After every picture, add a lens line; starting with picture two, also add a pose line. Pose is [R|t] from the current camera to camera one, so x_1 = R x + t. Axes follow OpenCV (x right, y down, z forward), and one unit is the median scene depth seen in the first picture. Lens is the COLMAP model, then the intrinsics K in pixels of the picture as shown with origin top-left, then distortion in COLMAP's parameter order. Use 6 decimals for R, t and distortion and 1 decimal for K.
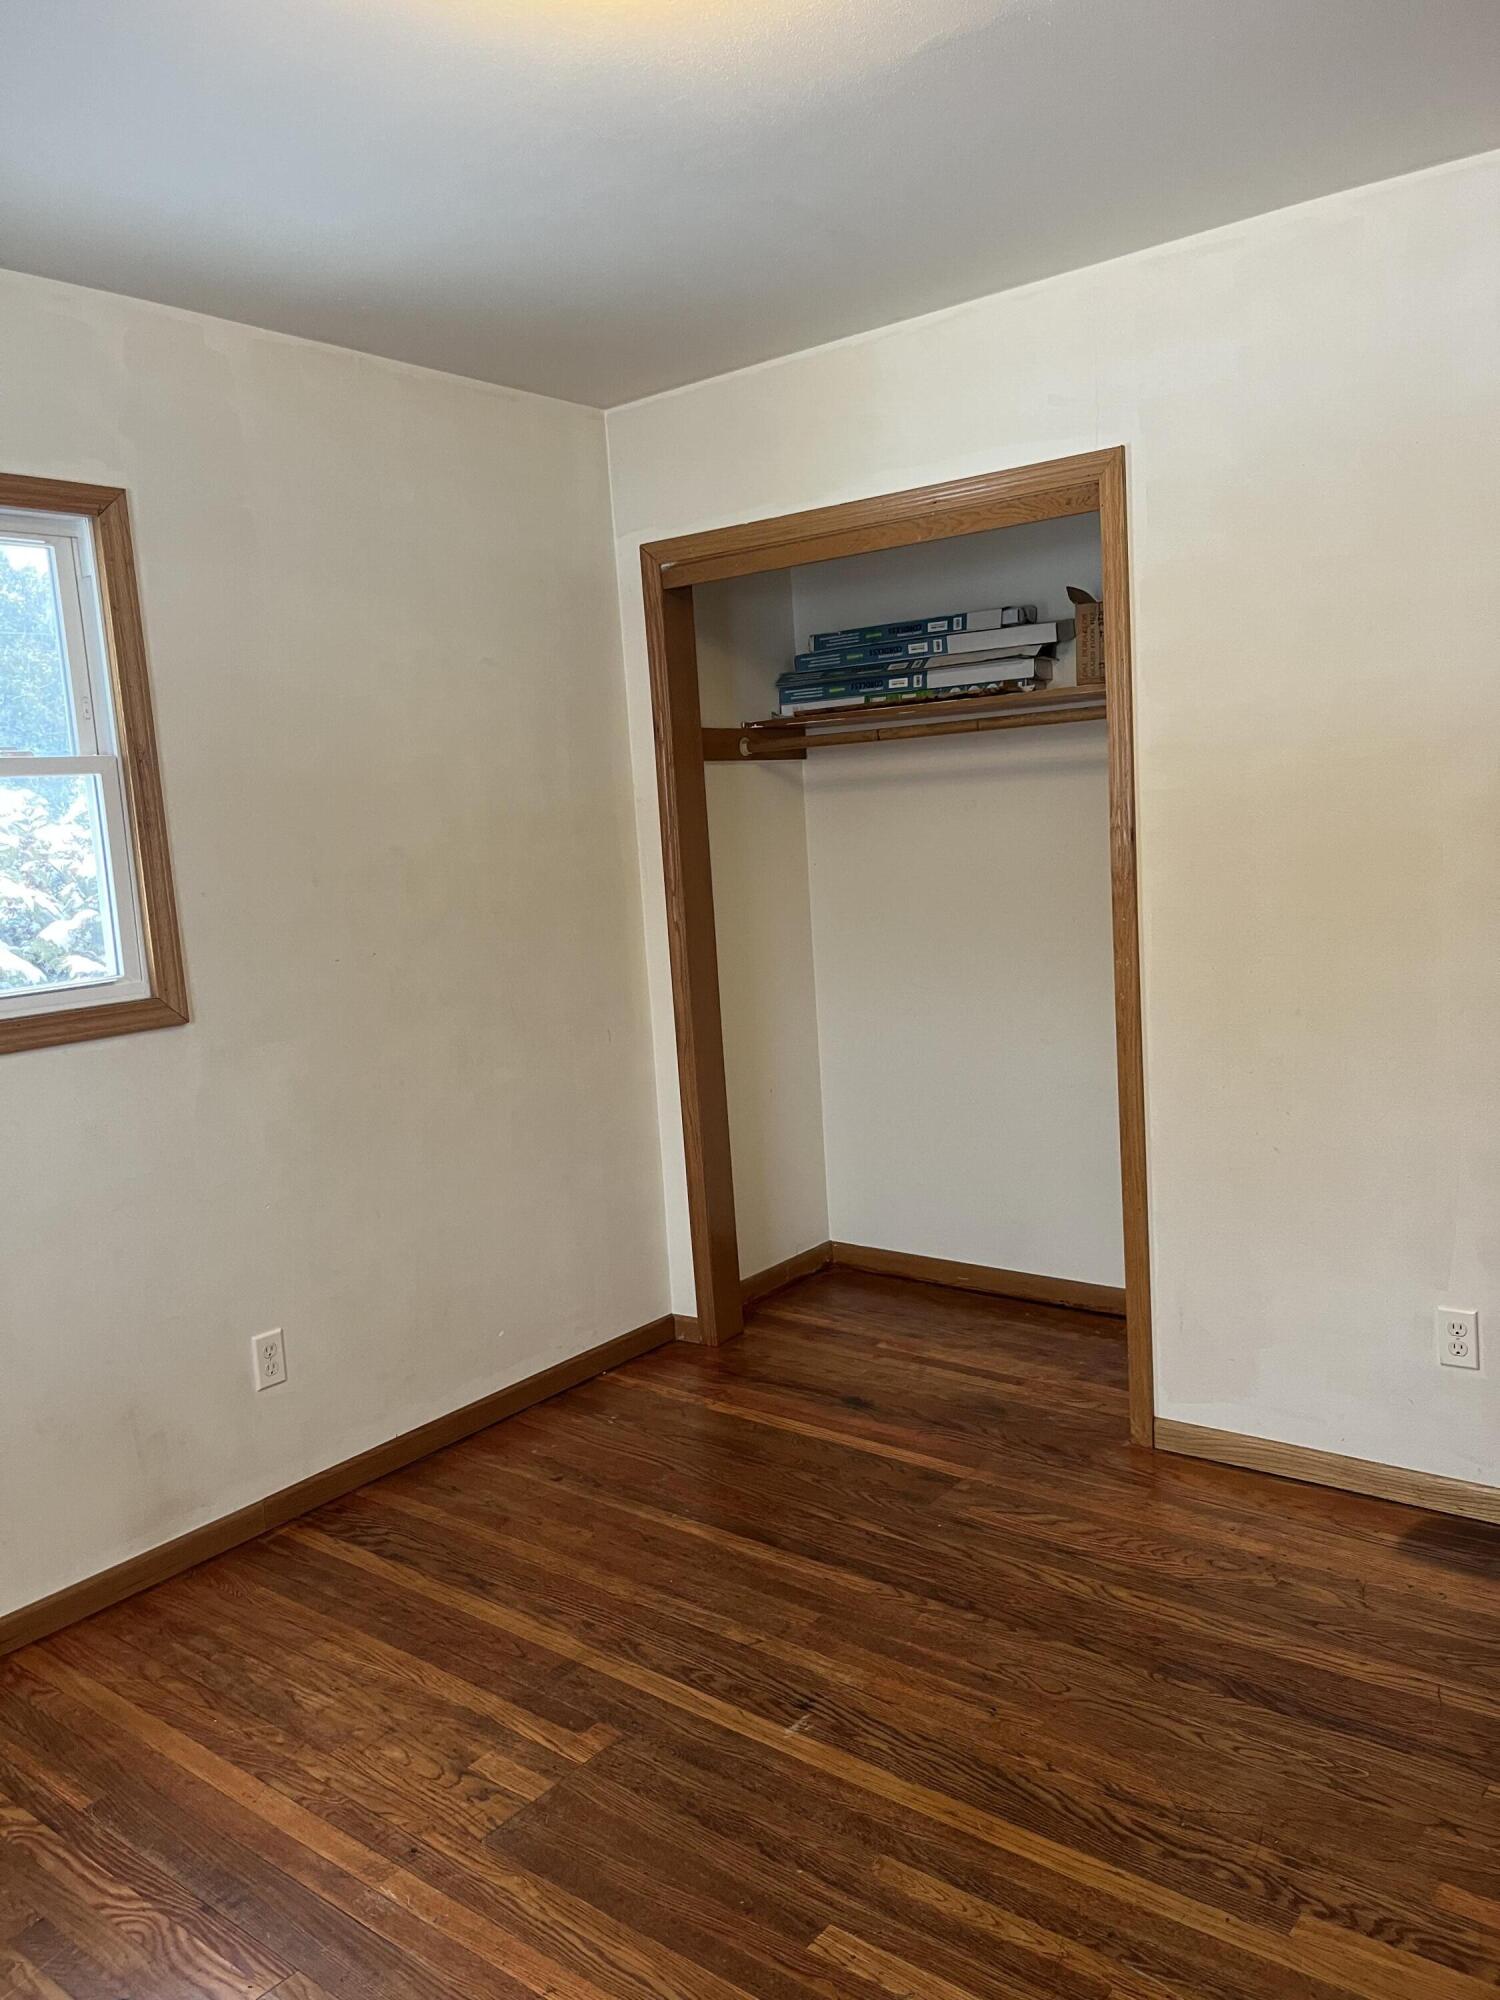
lens RADIAL K [[1513.0, 0, 750.0], [0, 1513.0, 1000.0], [0, 0, 1]] dist [0.078874, -0.112772]
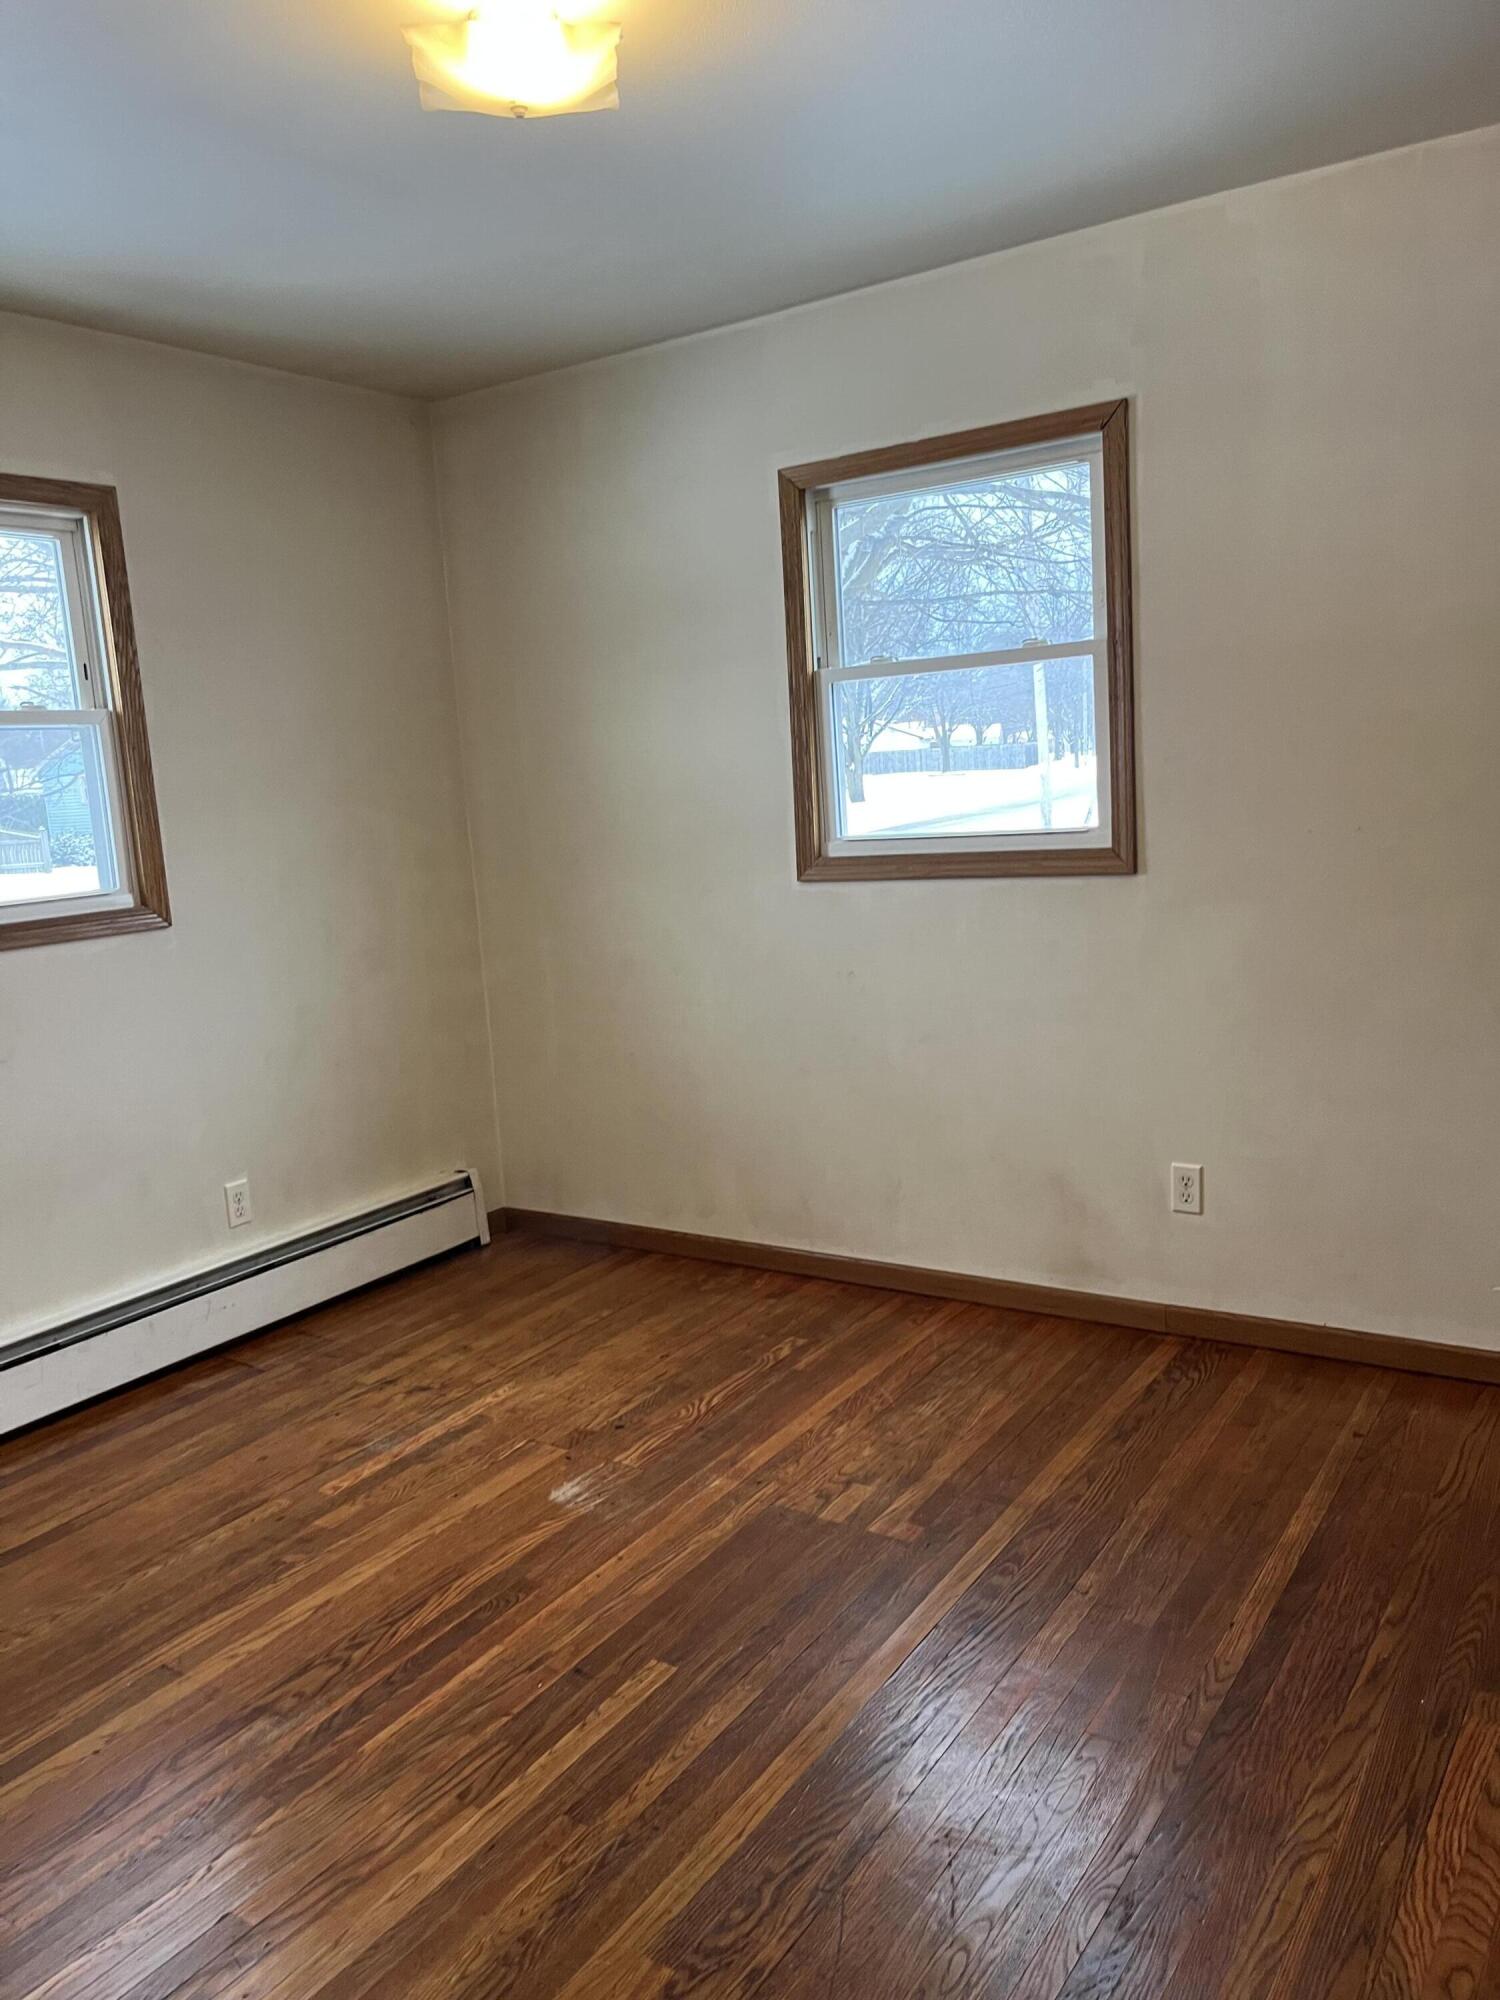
lens RADIAL K [[1499.6, 0, 745.3], [0, 1499.6, 1043.9], [0, 0, 1]] dist [-0.030924, 0.007713]
pose [[0.082104, 0.236778, -0.968088, 0.799936], [-0.066718, 0.970495, 0.231708, -0.112213], [0.994388, 0.045565, 0.095479, 0.681277]]
